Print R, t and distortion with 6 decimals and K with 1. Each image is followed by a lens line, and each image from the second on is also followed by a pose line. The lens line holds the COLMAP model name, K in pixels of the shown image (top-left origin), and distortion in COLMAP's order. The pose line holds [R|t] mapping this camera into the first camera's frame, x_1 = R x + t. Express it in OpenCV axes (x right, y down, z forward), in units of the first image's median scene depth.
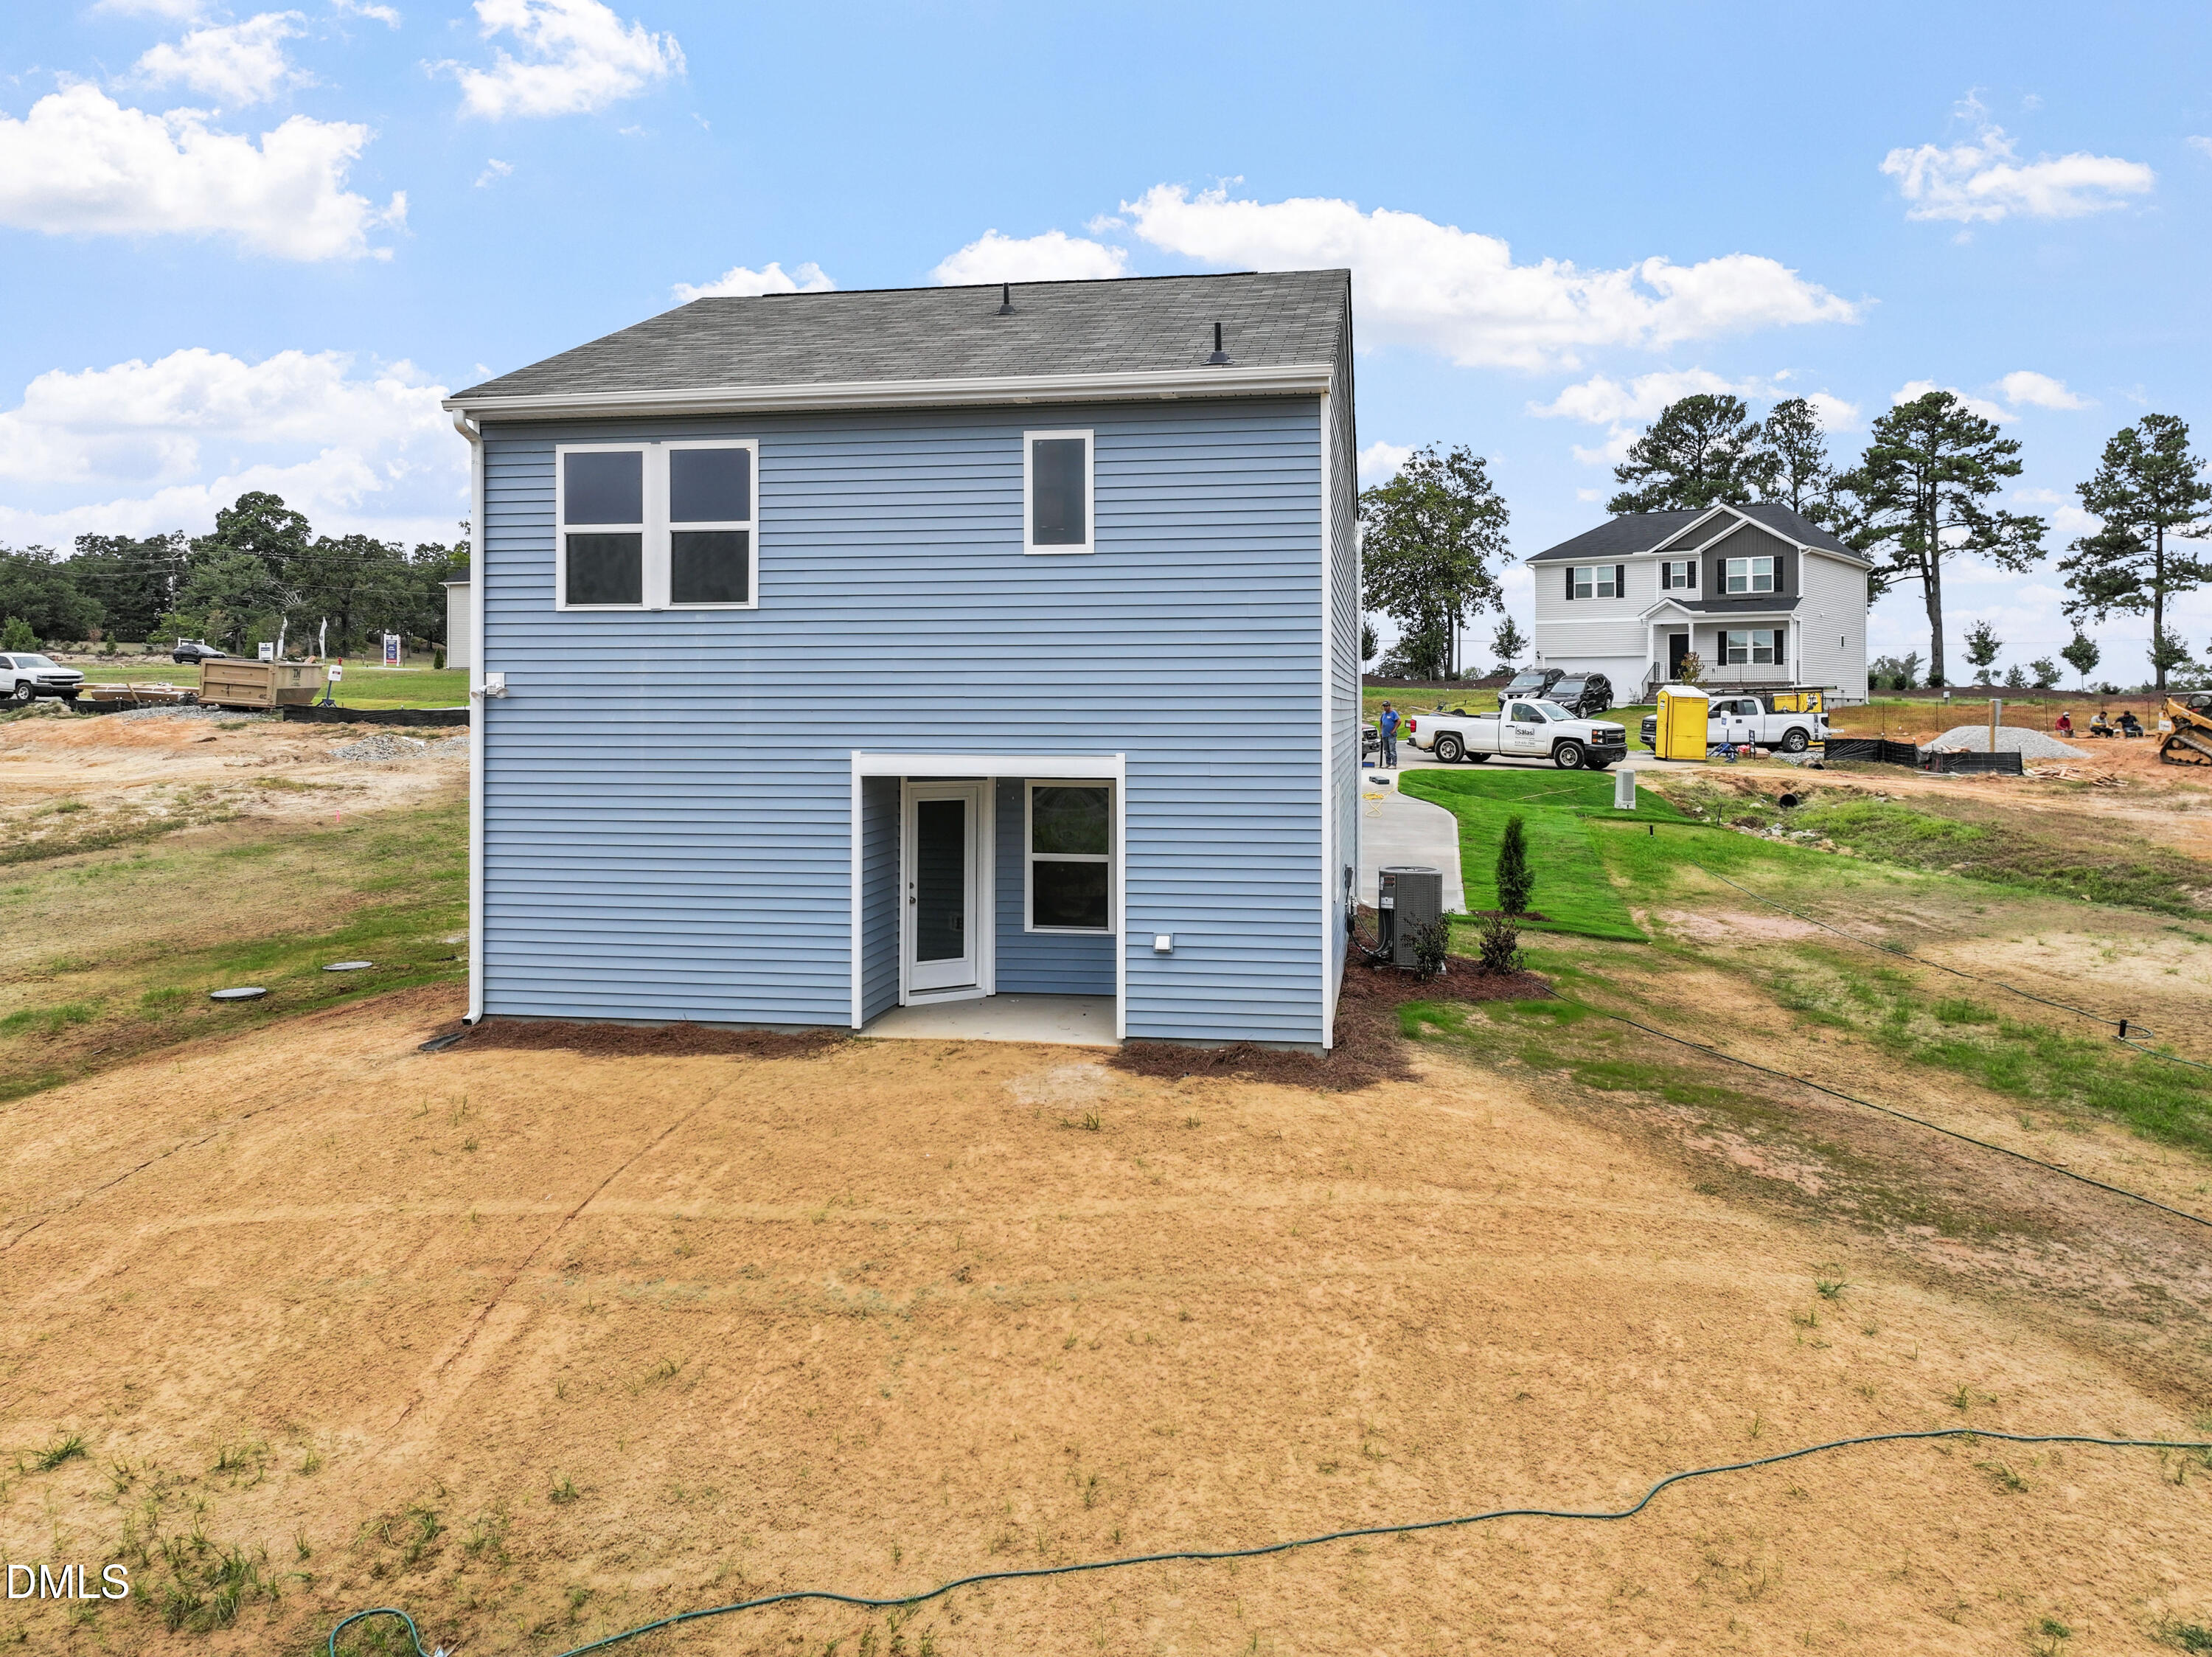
lens RADIAL K [[1623.6, 0, 1102.0], [0, 1623.6, 693.0], [0, 0, 1]] dist [0.003766, 0.008361]
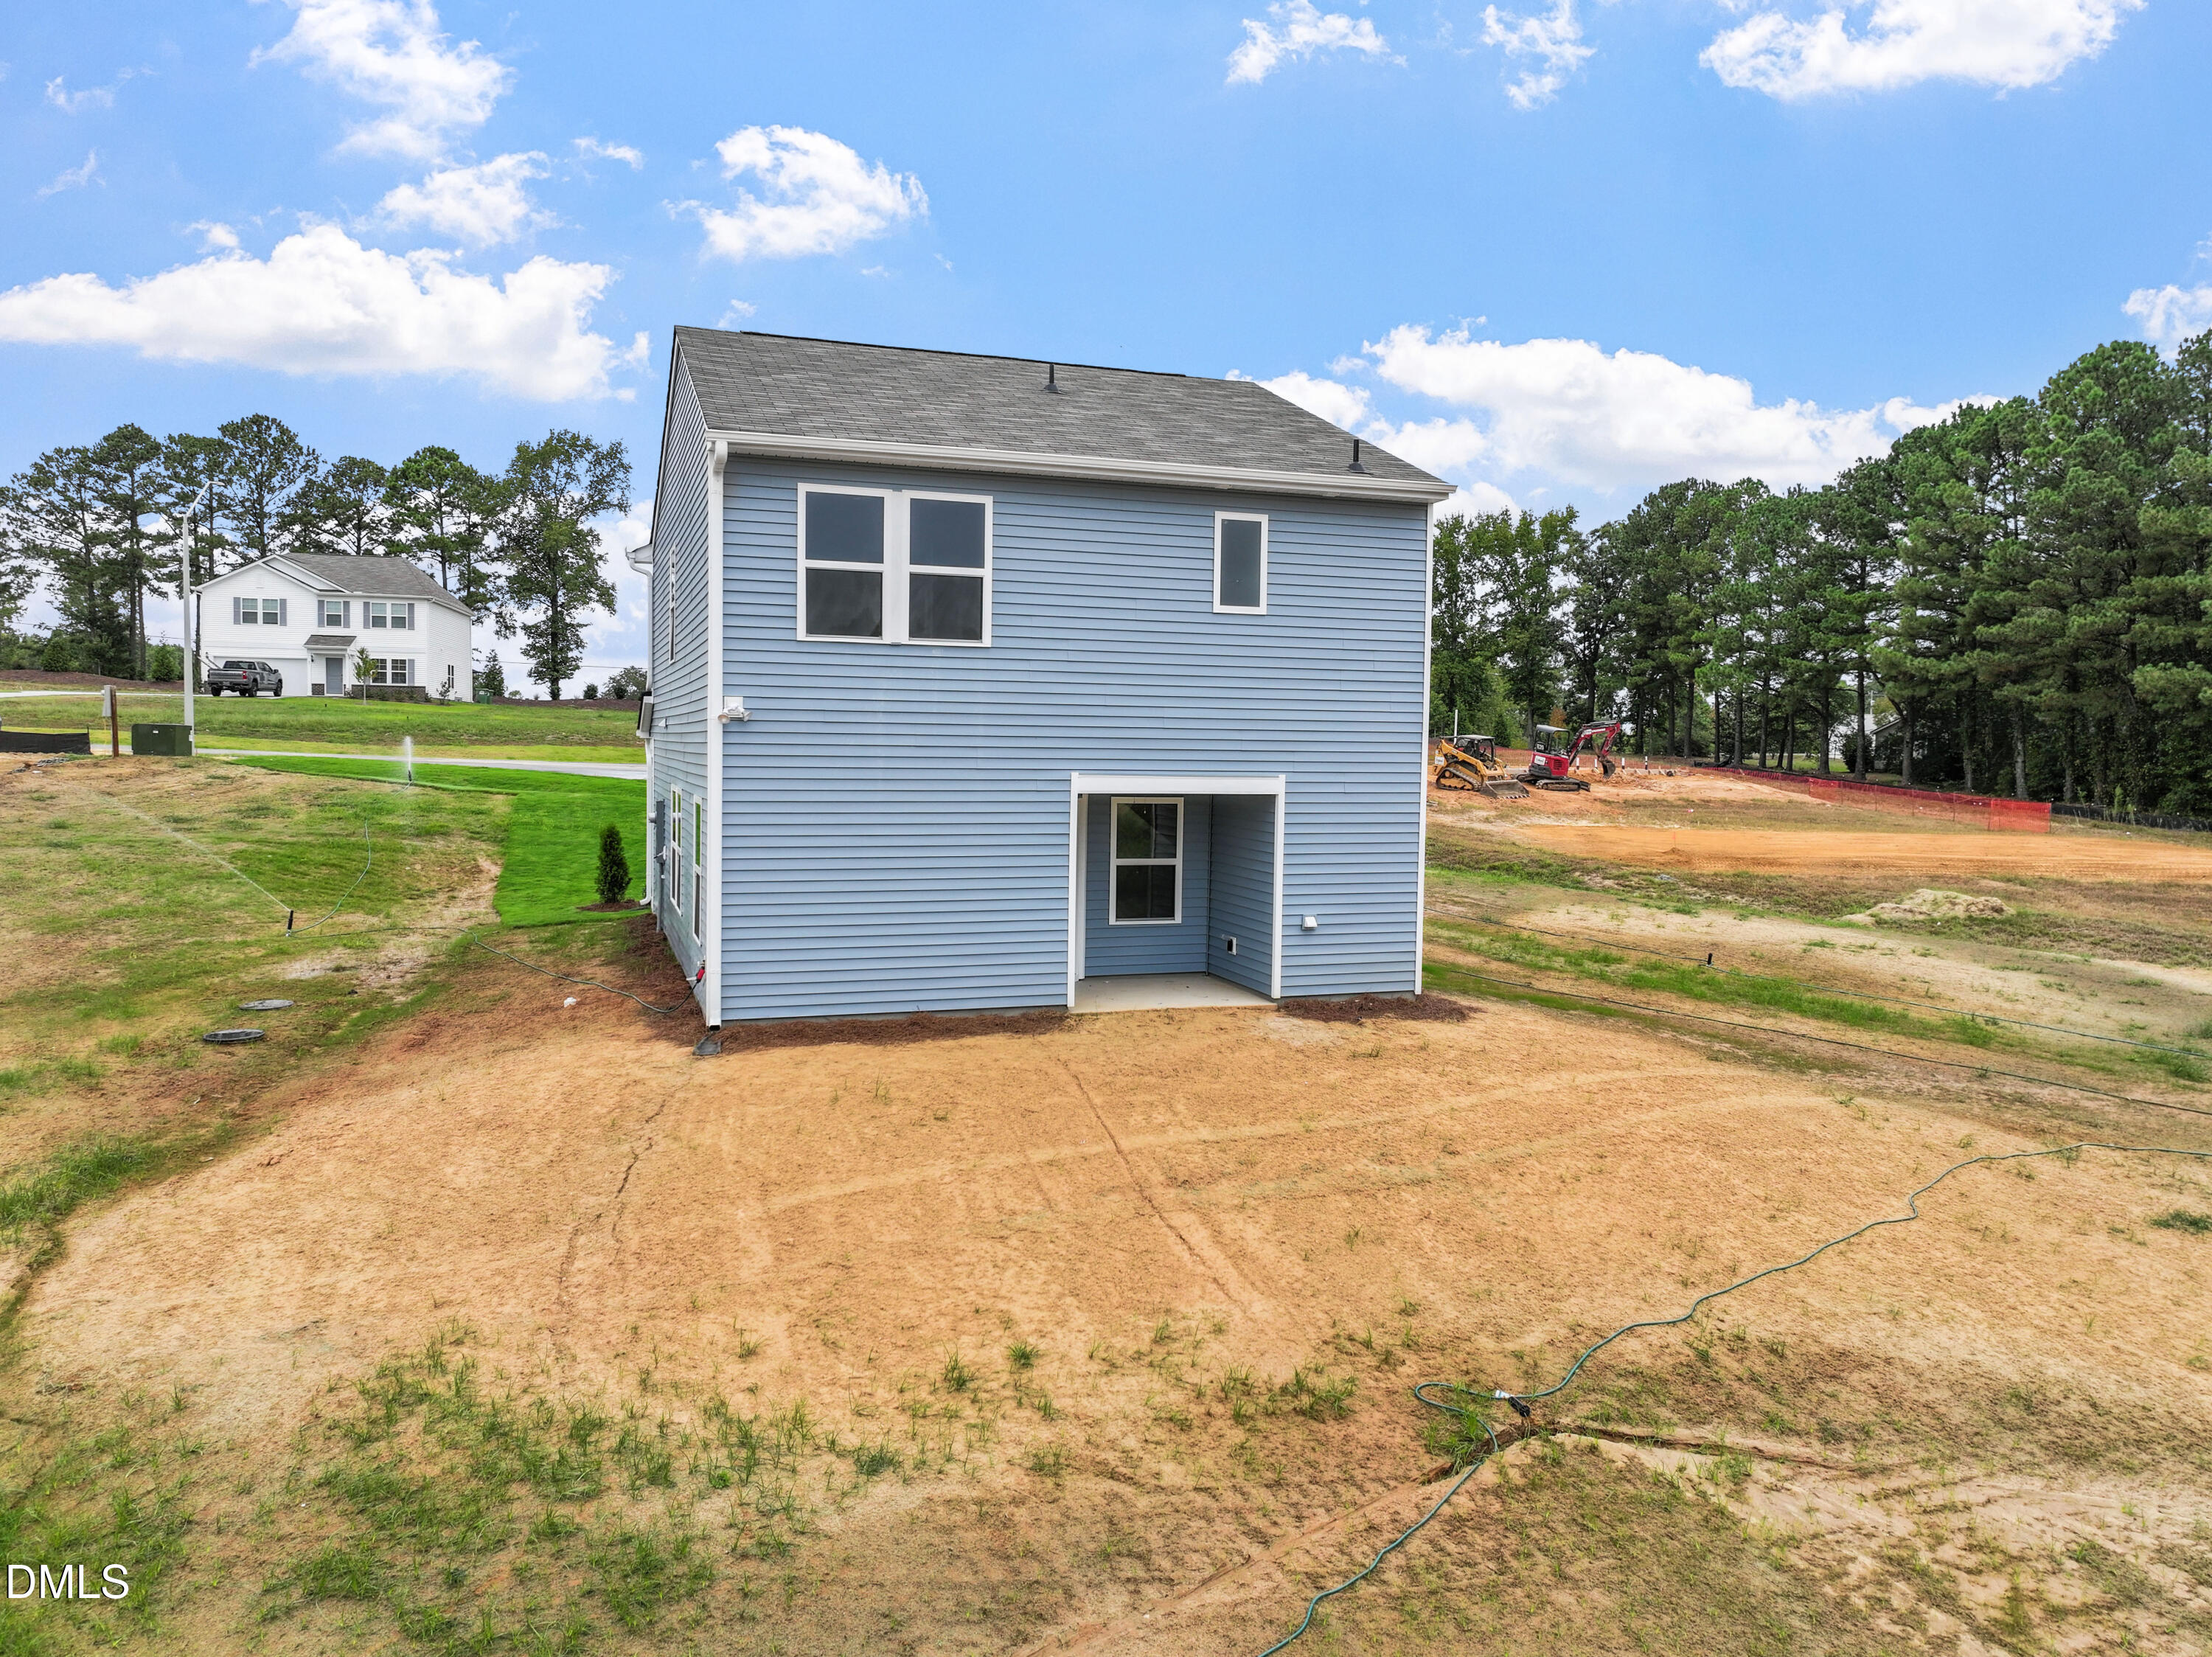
lens RADIAL K [[1573.8, 0, 1106.0], [0, 1573.8, 828.5], [0, 0, 1]] dist [0.001131, 0.003343]
pose [[0.874958, -0.012625, 0.484034, -0.098938], [-0.019479, 0.997933, 0.061241, 0.000859], [-0.483806, -0.063012, 0.872904, -0.000991]]
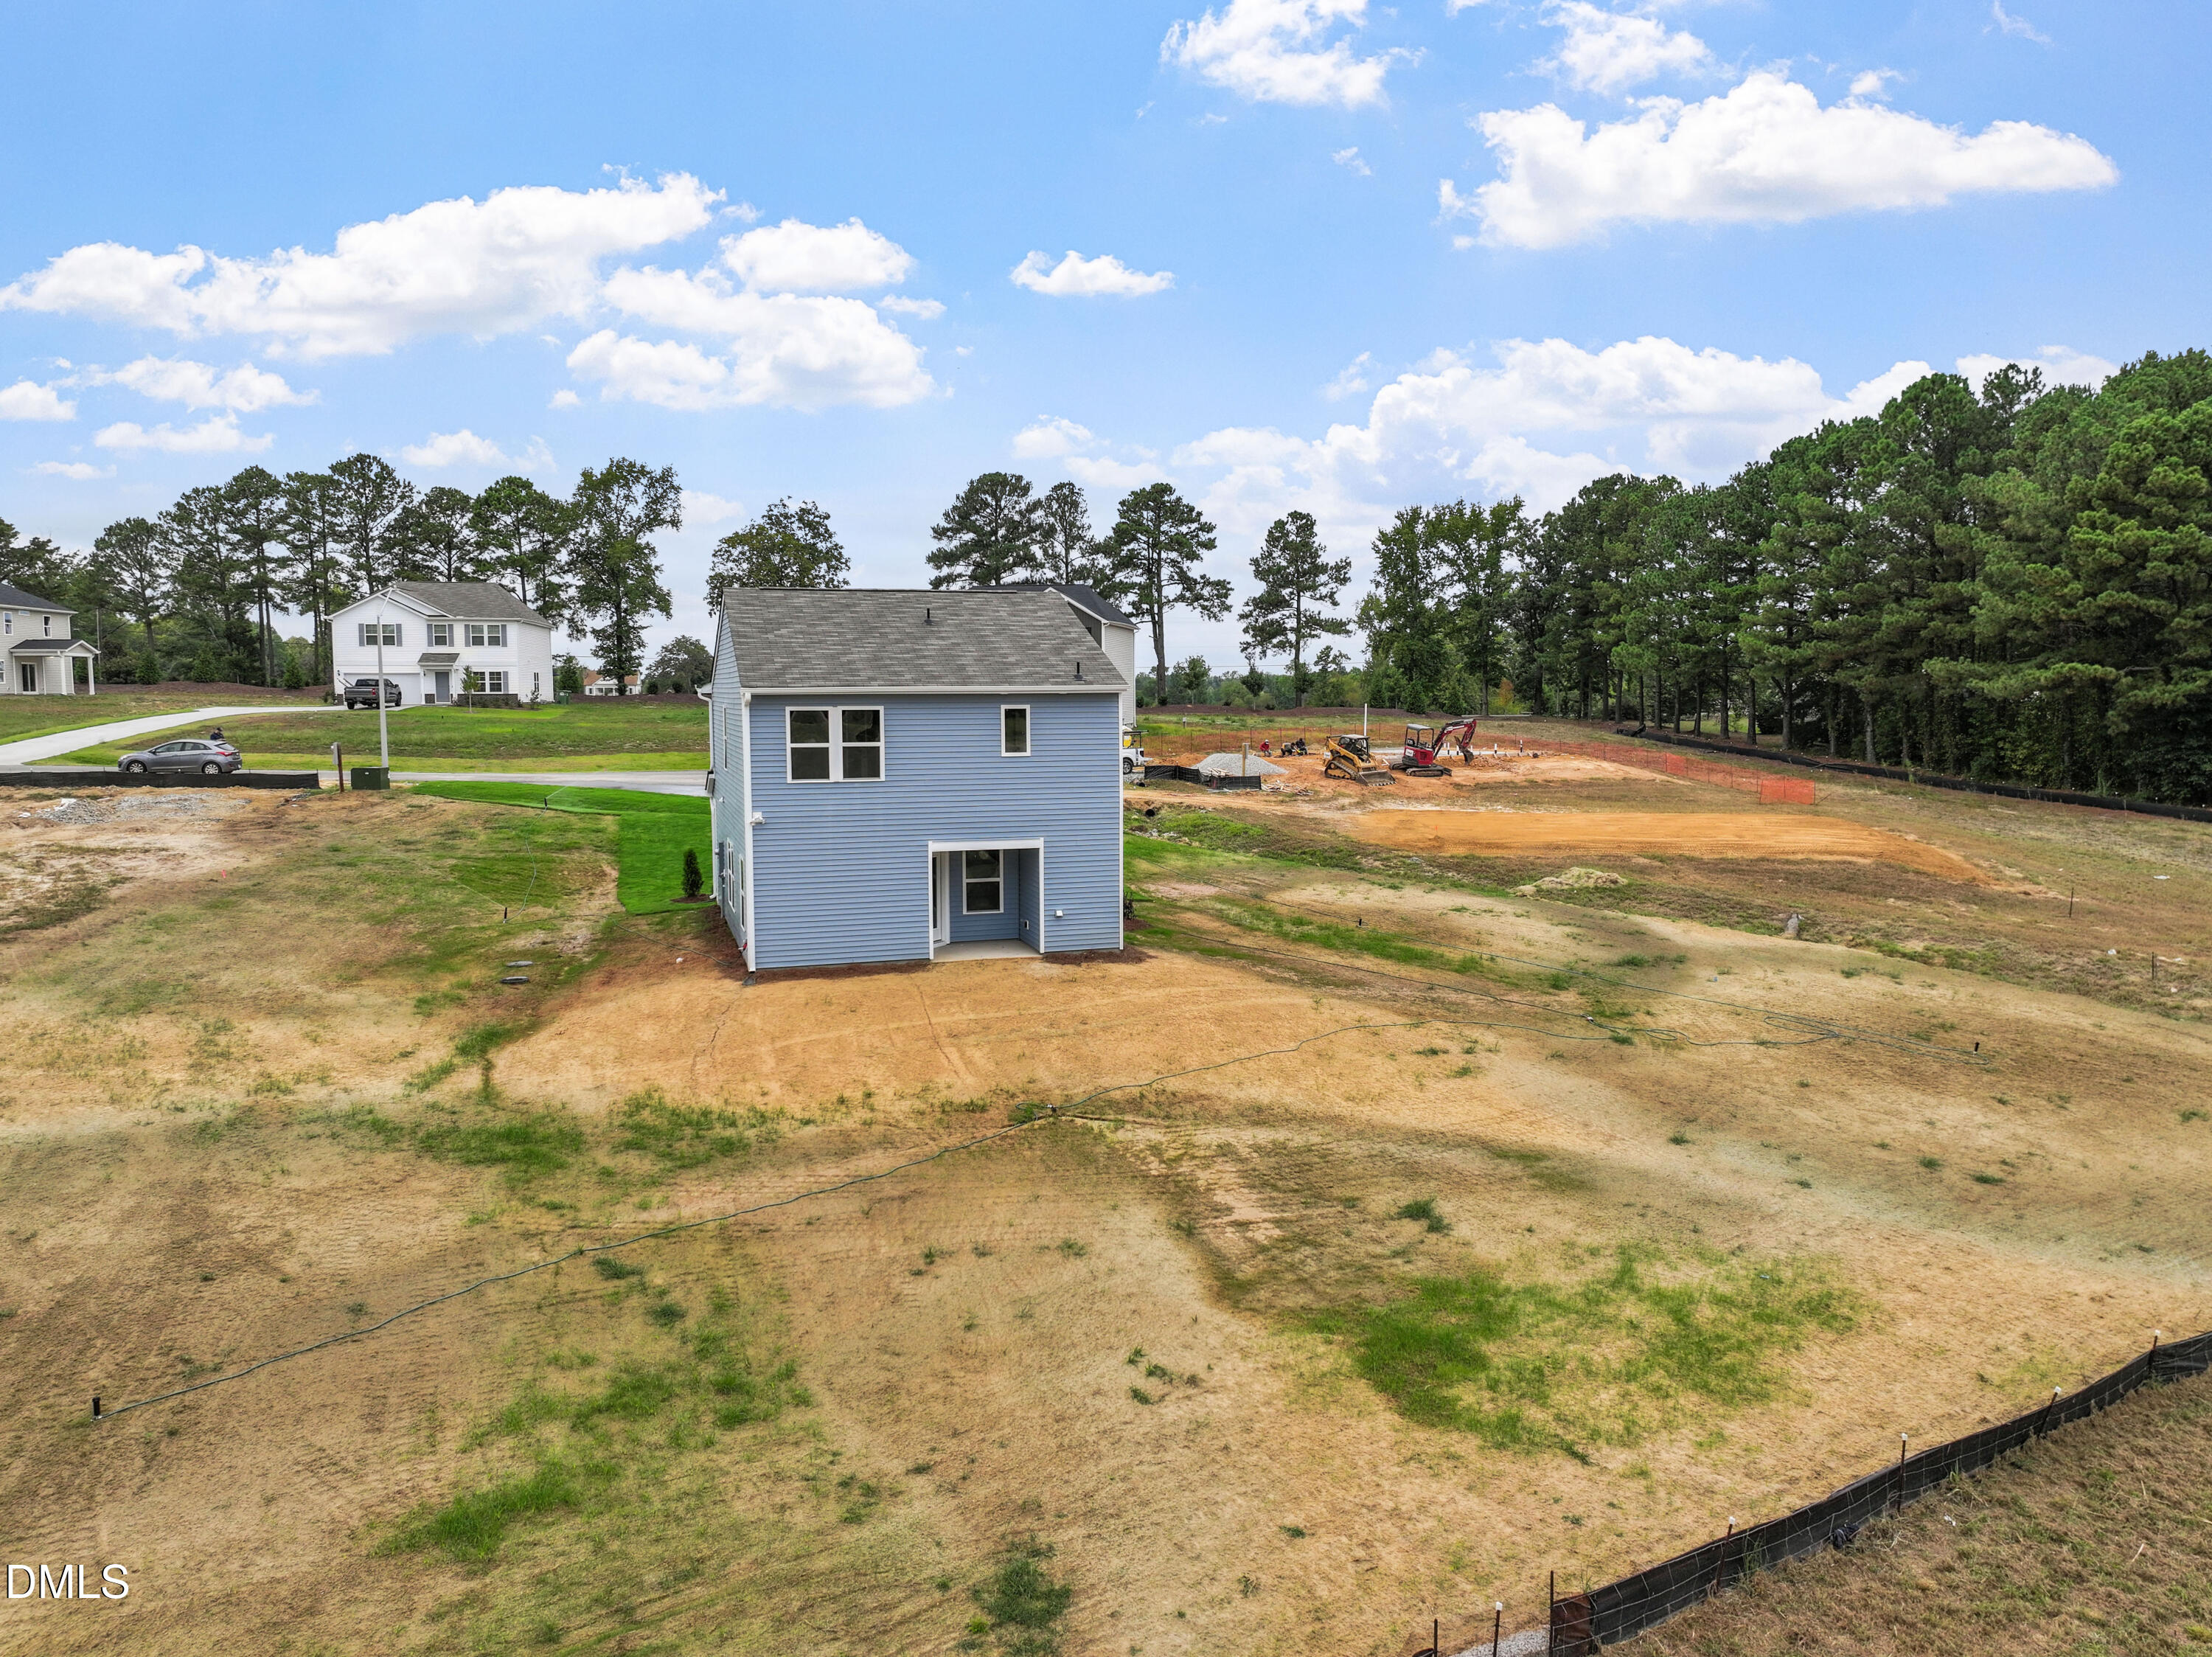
lens RADIAL K [[1573.8, 0, 1106.0], [0, 1573.8, 828.5], [0, 0, 1]] dist [0.001131, 0.003343]
pose [[0.889037, -0.045474, 0.455571, -0.138059], [0.000912, 0.995229, 0.097561, -0.029267], [-0.457834, -0.086320, 0.884837, -0.160370]]
